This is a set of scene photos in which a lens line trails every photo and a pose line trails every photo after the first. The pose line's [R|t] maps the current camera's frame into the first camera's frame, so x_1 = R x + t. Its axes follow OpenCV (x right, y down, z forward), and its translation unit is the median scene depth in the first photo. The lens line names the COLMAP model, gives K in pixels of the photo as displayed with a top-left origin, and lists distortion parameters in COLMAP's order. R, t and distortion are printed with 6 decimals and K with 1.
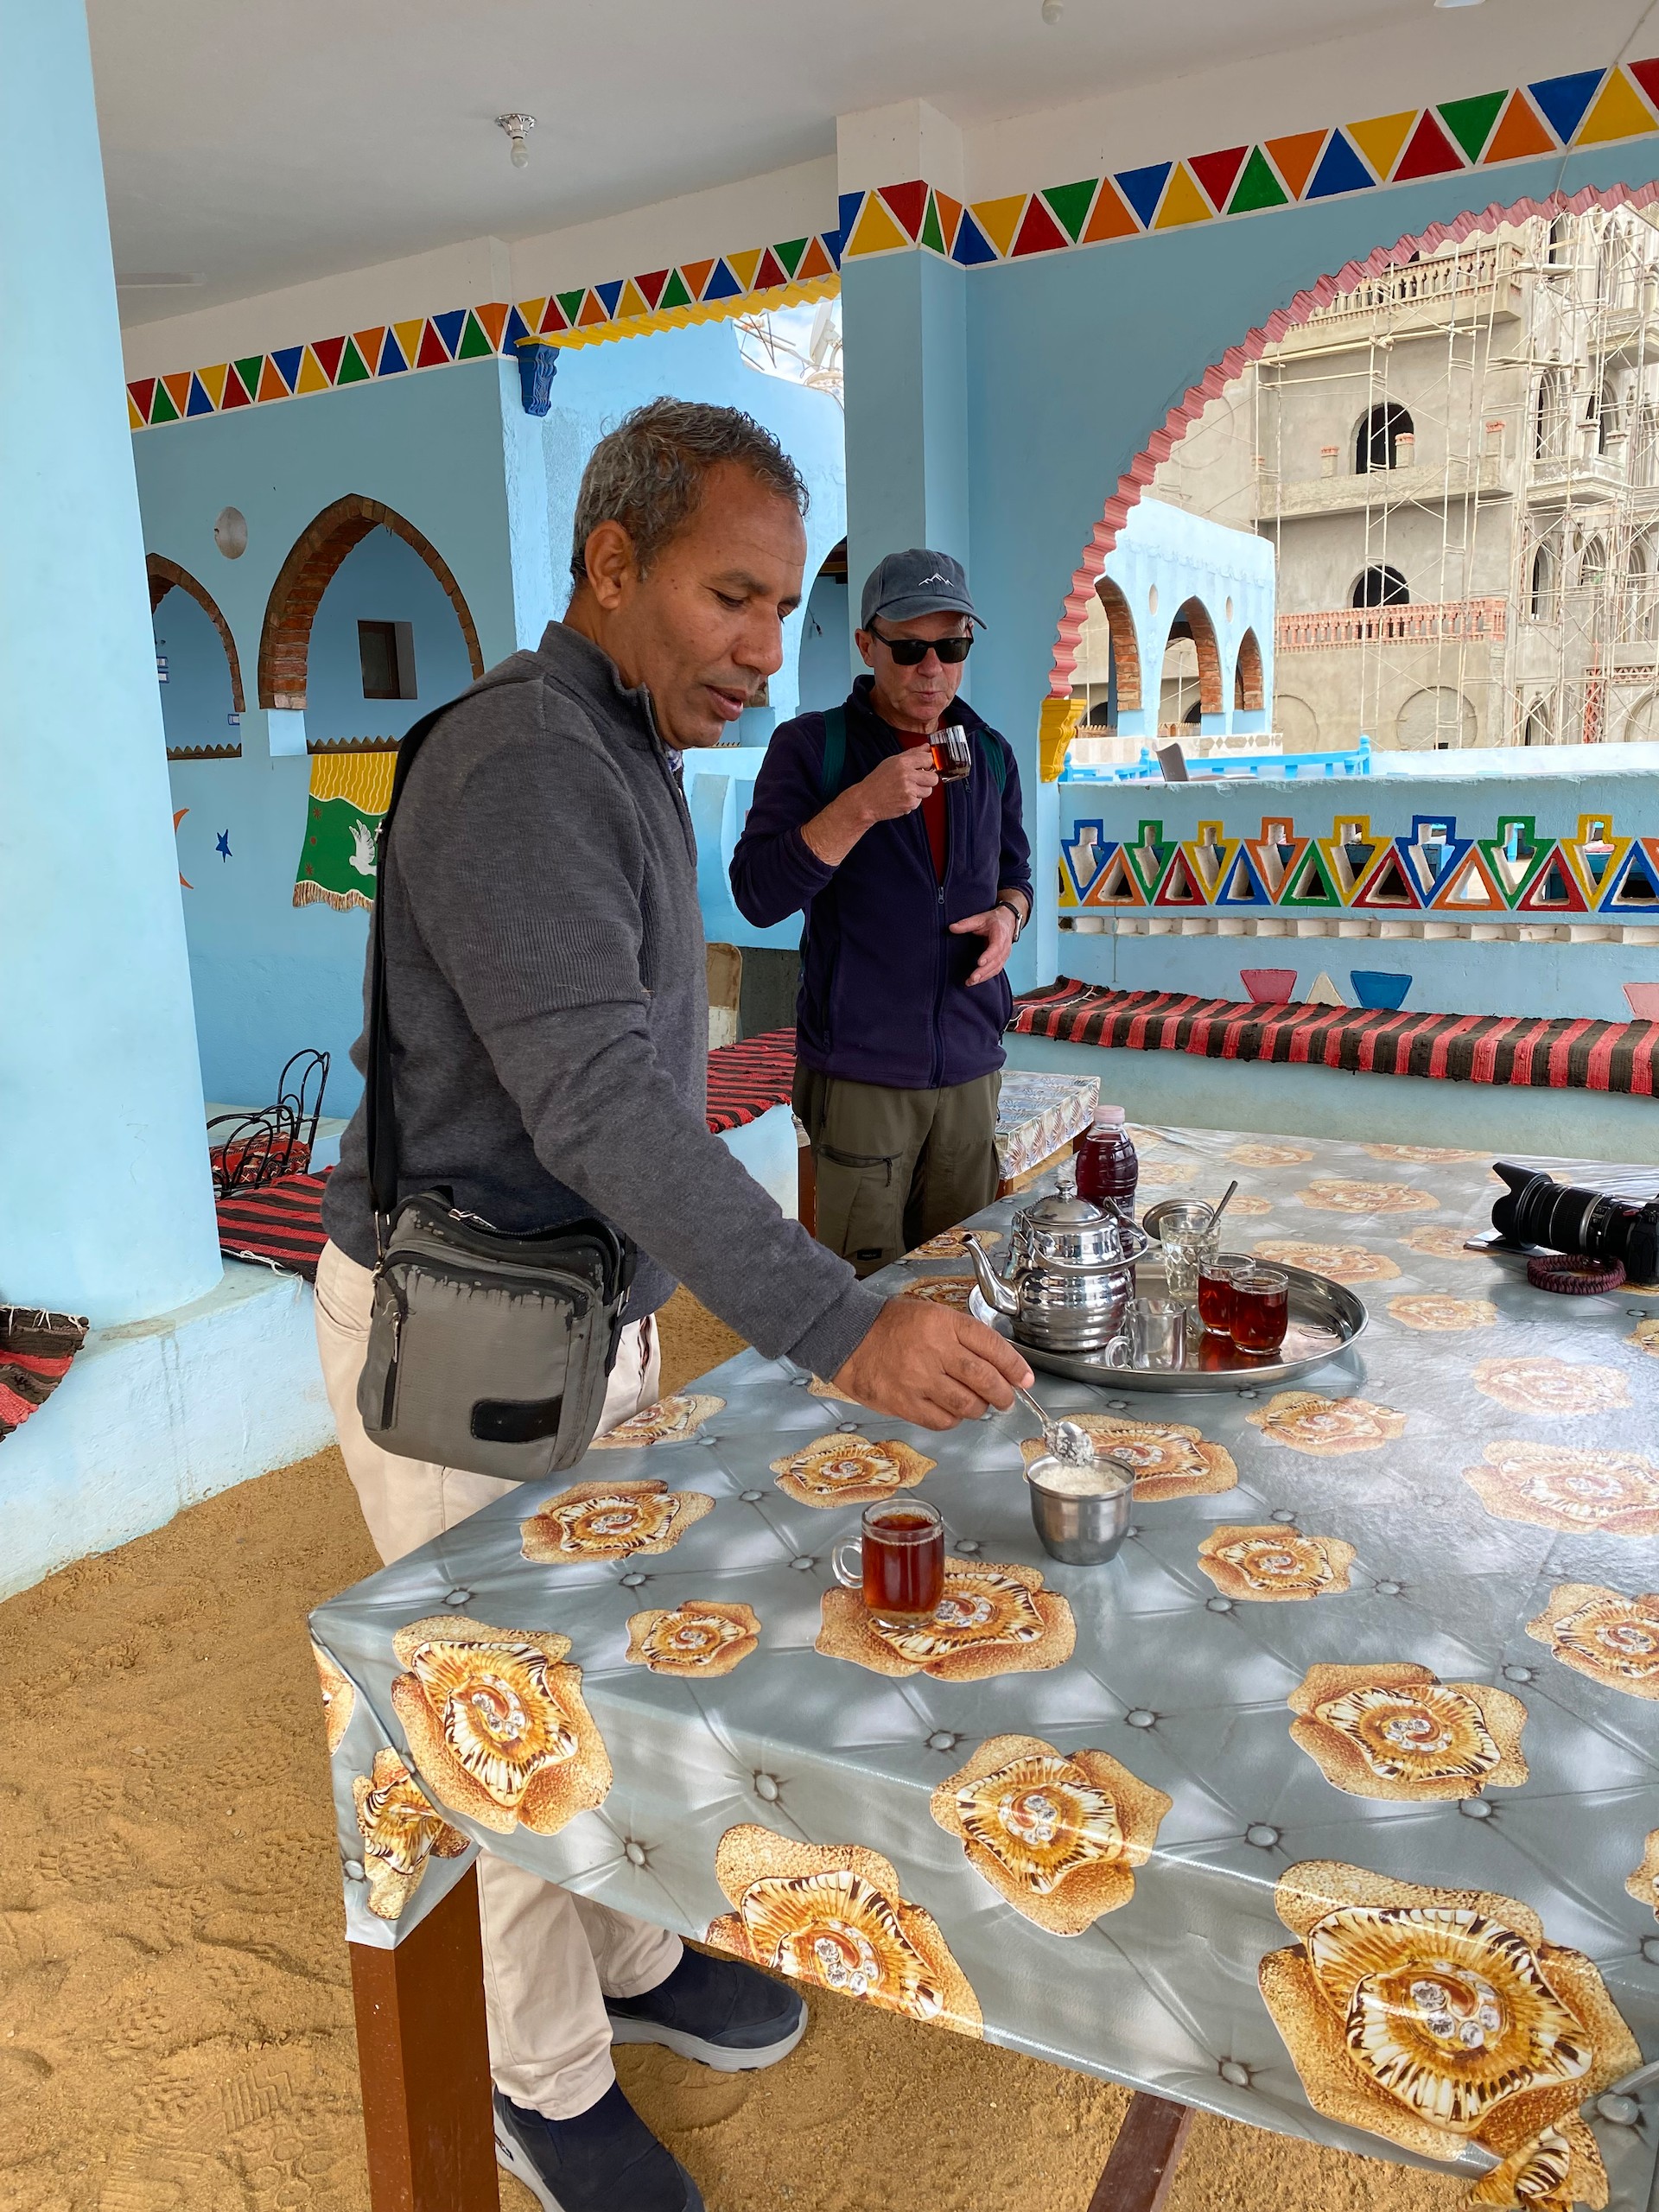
lens RADIAL K [[1680.5, 0, 833.1], [0, 1680.5, 1094.0], [0, 0, 1]] dist [-0.055514, 0.005299]
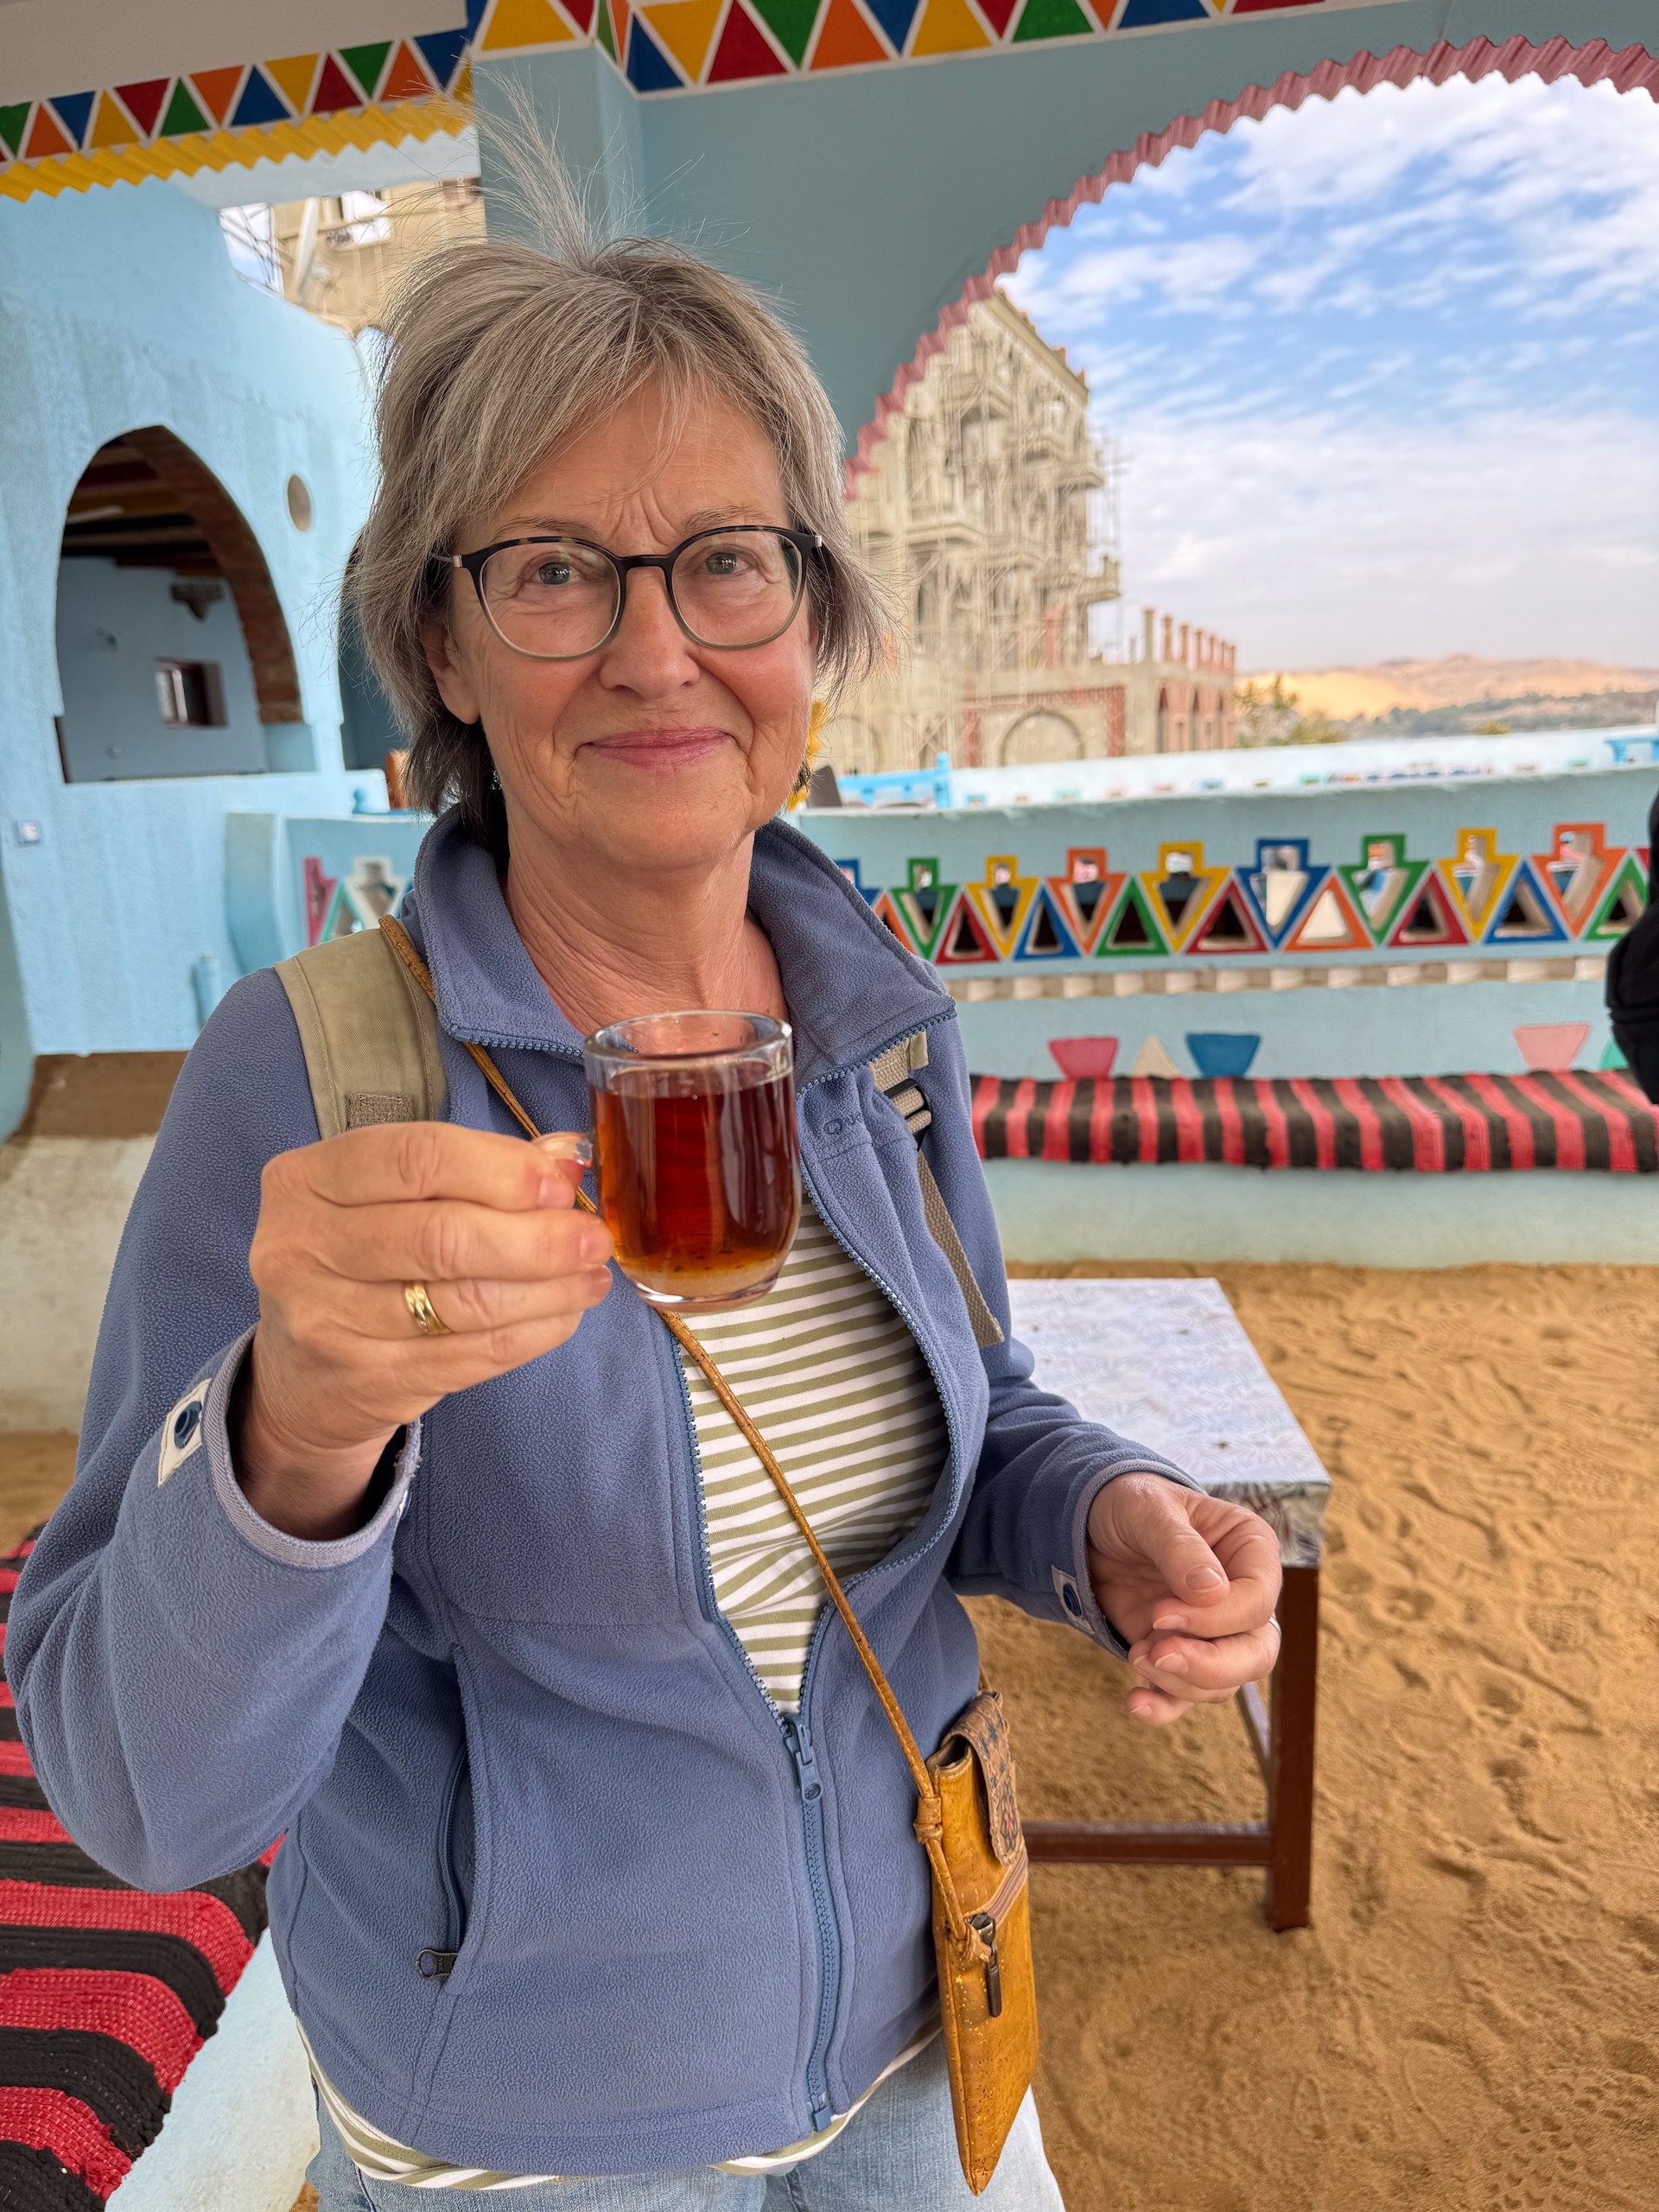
lens RADIAL K [[1565.3, 0, 822.4], [0, 1565.3, 1129.5], [0, 0, 1]] dist [-0.009726, -0.010914]
pose [[0.935785, -0.096593, 0.339082, -0.118121], [0.091699, 0.995321, 0.030466, -0.066027], [-0.340439, 0.002584, 0.940263, 0.342219]]
